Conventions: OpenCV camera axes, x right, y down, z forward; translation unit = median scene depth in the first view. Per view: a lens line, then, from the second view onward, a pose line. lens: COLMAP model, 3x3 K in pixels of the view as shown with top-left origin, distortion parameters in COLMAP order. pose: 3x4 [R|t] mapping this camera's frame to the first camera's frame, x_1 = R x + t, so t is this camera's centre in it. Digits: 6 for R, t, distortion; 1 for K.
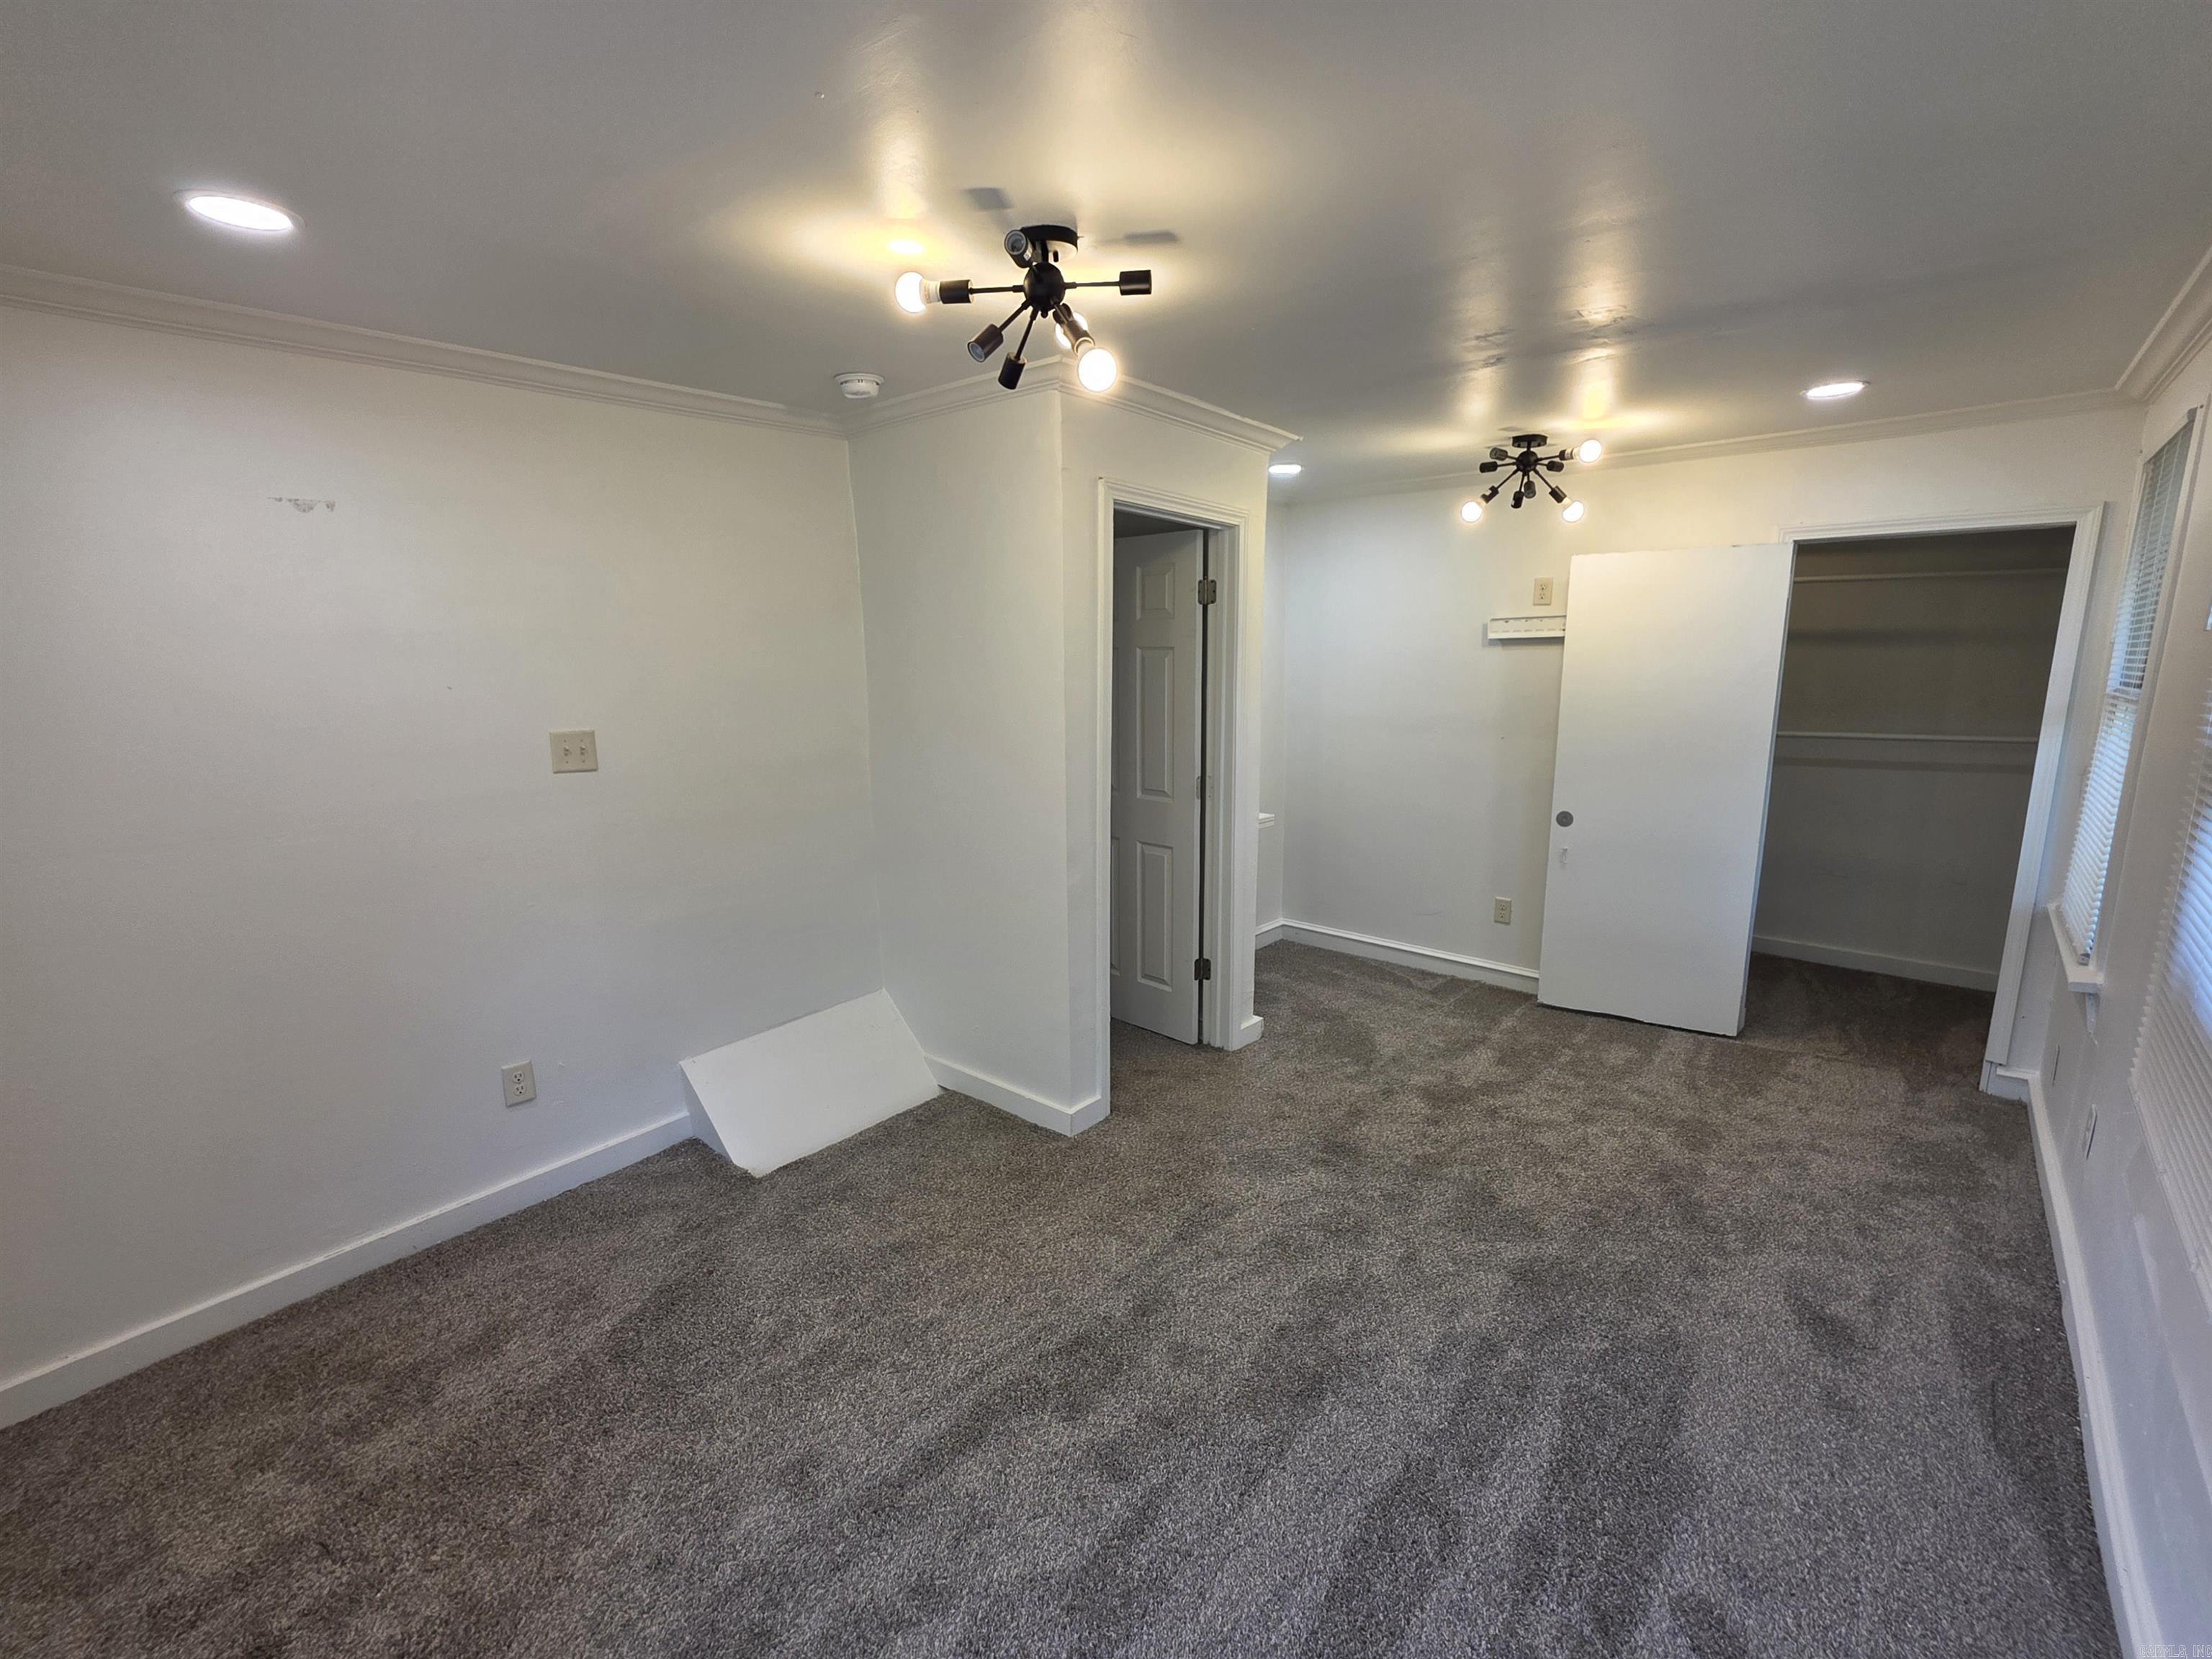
lens RADIAL K [[983.2, 0, 1100.9], [0, 983.2, 835.2], [0, 0, 1]] dist [-0.002235, 0.000111]
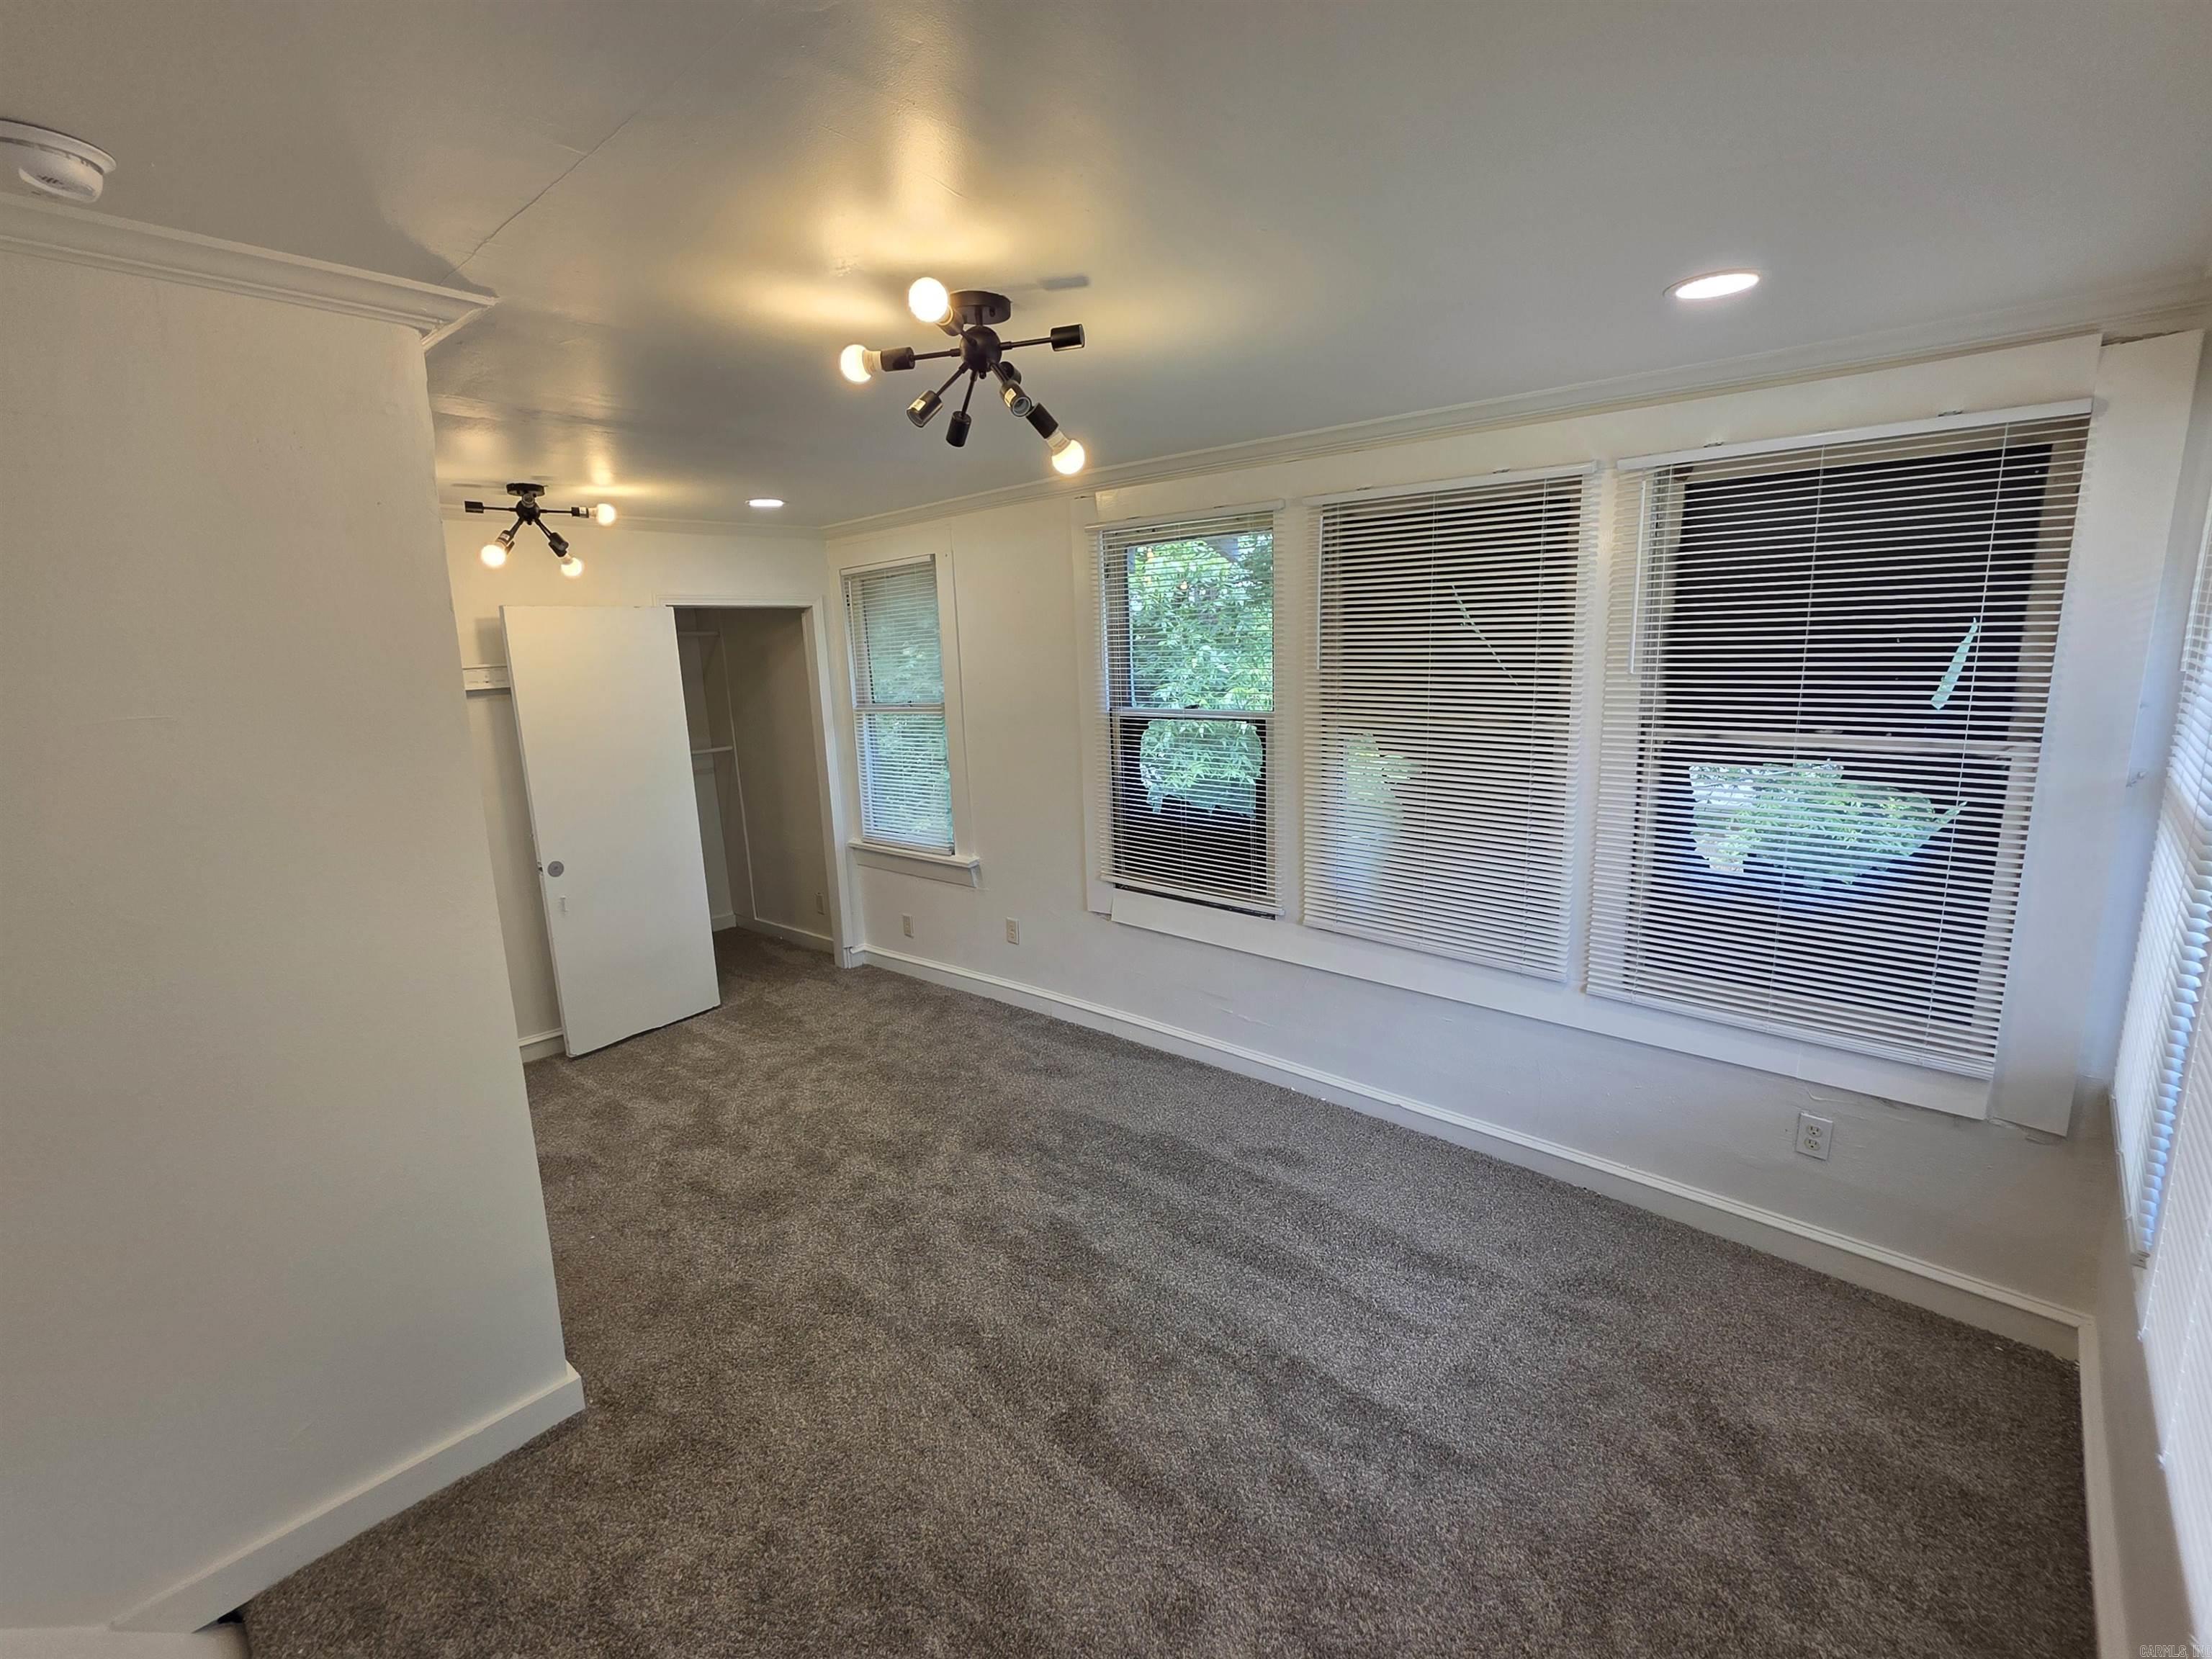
lens RADIAL K [[983.2, 0, 1104.5], [0, 983.2, 827.3], [0, 0, 1]] dist [-0.002235, 0.000111]
pose [[0.029523, -0.168078, 0.985332, -0.598204], [0.227336, 0.961057, 0.157125, -0.107186], [-0.973369, 0.219362, 0.066584, 0.475650]]
